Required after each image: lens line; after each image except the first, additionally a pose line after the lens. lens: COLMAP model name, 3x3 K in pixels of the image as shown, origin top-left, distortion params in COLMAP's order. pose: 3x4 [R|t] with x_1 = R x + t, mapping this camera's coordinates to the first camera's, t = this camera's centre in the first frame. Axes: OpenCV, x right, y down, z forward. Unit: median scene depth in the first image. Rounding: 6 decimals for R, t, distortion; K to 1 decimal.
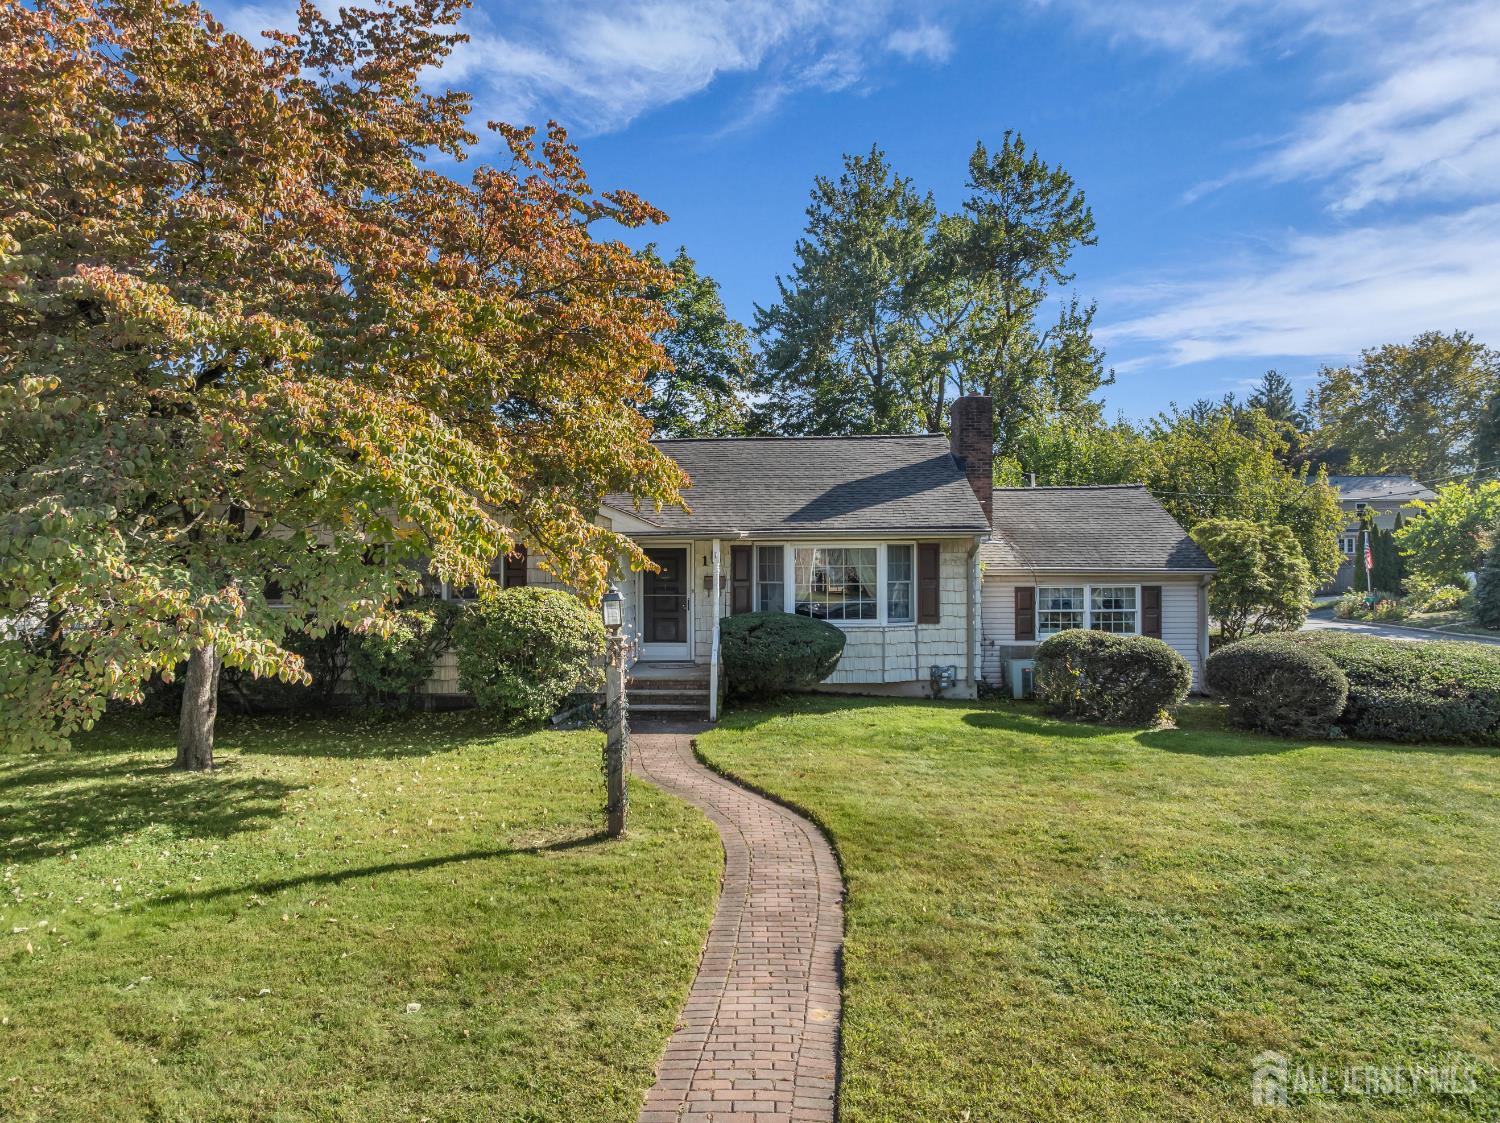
lens RADIAL K [[1063.5, 0, 750.0], [0, 1063.5, 561.5], [0, 0, 1]] dist [-0.031983, 0.000967]
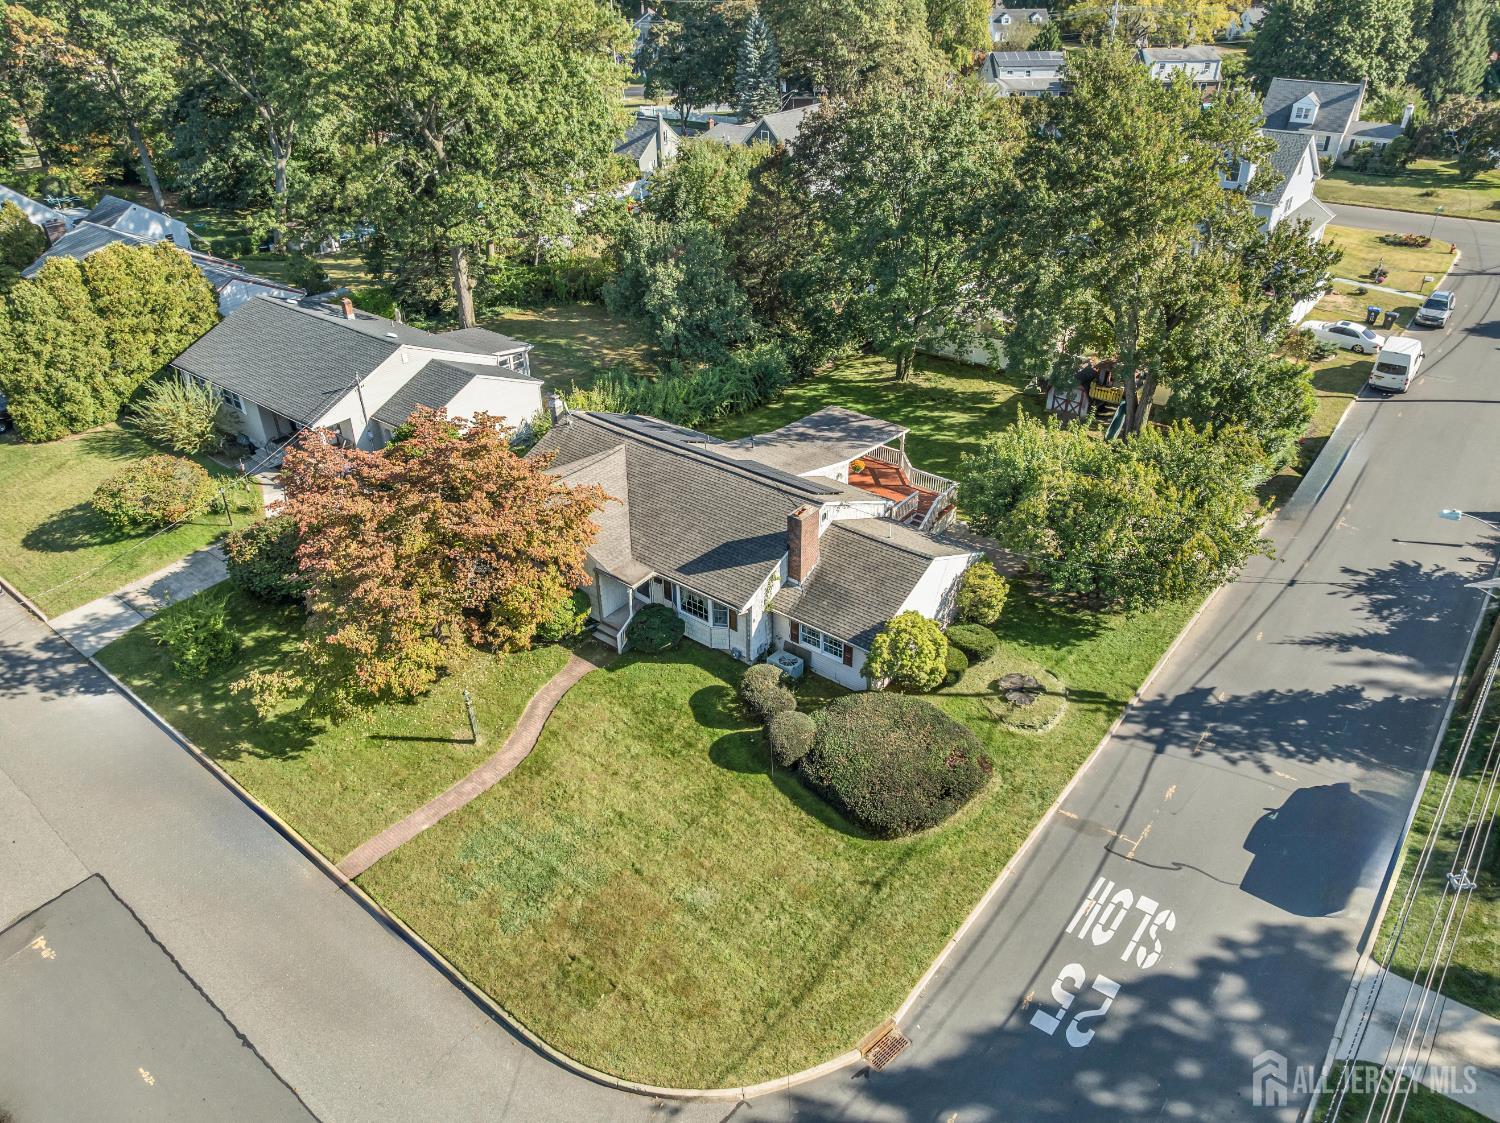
lens RADIAL K [[1047.5, 0, 751.8], [0, 1047.5, 525.0], [0, 0, 1]] dist [-0.046618, 0.034346]
pose [[0.802120, 0.293850, -0.519862, 2.510468], [0.002253, 0.869057, 0.494708, -2.401393], [0.597159, -0.397986, 0.696425, -0.747117]]
